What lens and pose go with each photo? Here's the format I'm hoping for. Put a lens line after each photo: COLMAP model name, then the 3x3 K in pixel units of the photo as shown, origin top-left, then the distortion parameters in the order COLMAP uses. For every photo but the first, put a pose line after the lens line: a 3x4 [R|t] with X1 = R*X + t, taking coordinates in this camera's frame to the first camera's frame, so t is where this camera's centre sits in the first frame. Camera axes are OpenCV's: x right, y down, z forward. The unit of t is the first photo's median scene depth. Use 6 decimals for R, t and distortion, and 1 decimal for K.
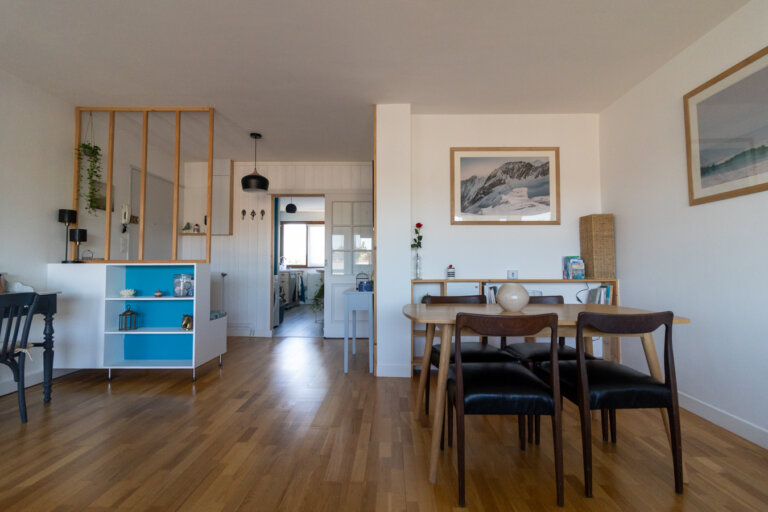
lens RADIAL K [[356.4, 0, 384.0], [0, 356.4, 256.0], [0, 0, 1]] dist [0.000965, 0.000049]
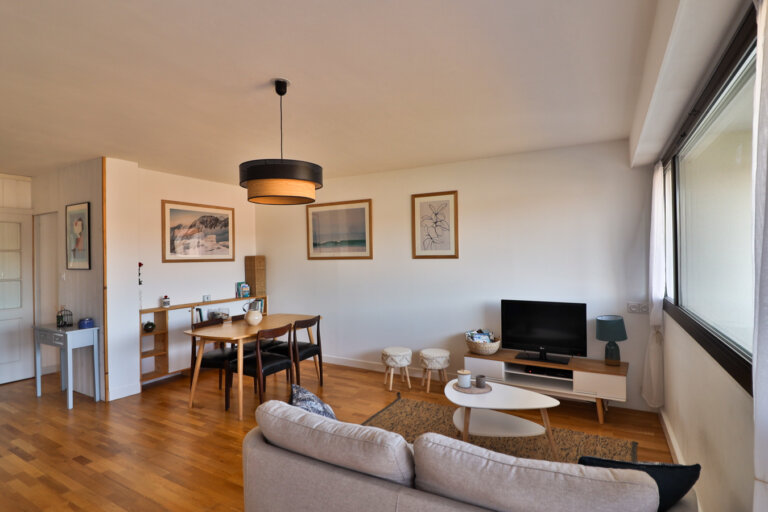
lens RADIAL K [[396.1, 0, 384.0], [0, 396.1, 256.0], [0, 0, 1]] dist [-0.002928, -0.001127]
pose [[0.477422, -0.006601, 0.878649, -0.665595], [-0.014545, 0.999775, 0.015414, -0.146496], [-0.878554, -0.020139, 0.477219, -0.333878]]
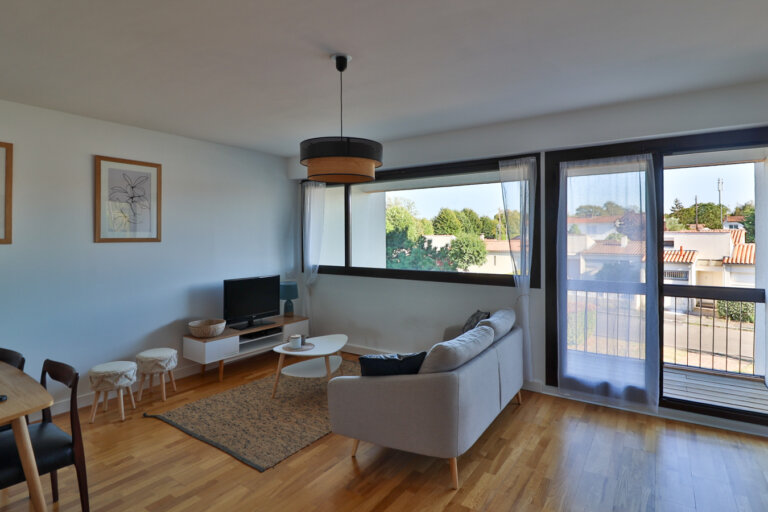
lens RADIAL K [[404.3, 0, 387.0], [0, 404.3, 237.8], [0, 0, 1]] dist [-0.005244, -0.001179]
pose [[-0.840682, 0.004520, 0.541511, -0.586161], [-0.011362, 0.999598, -0.025983, -0.110503], [-0.541410, -0.027996, -0.840292, 0.701166]]
